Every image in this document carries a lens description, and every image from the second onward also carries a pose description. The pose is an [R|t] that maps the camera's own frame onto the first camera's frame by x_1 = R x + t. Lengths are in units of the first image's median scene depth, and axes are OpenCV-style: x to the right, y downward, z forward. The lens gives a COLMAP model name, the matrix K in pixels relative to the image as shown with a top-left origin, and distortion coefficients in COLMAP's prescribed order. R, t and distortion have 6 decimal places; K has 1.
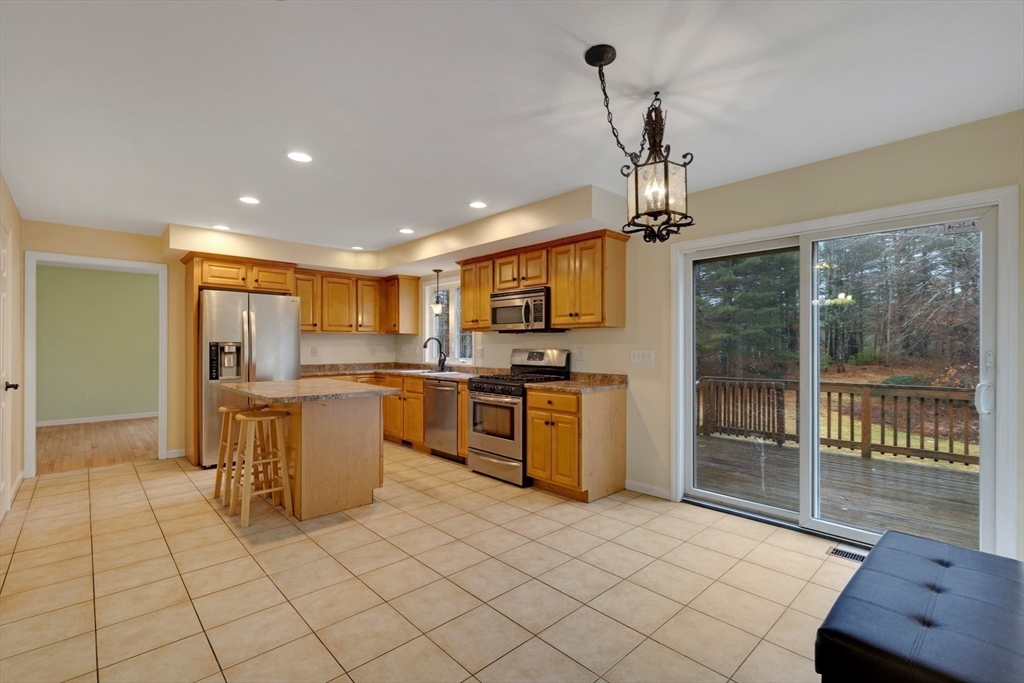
lens RADIAL K [[464.2, 0, 514.0], [0, 464.2, 341.1], [0, 0, 1]] dist [0.002051, -0.001507]
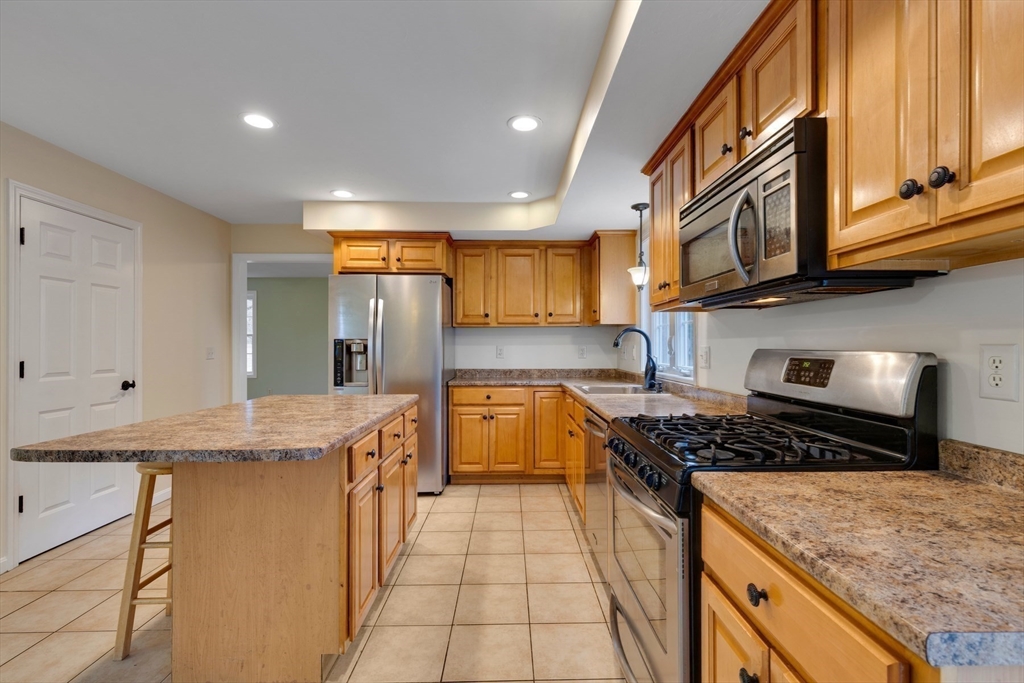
lens RADIAL K [[464.2, 0, 506.4], [0, 464.2, 342.9], [0, 0, 1]] dist [0.002051, -0.001507]
pose [[0.742889, -0.004415, -0.669400, 0.102966], [0.006933, 0.999975, 0.001099, 0.009644], [0.669379, -0.005457, 0.742901, 0.582947]]
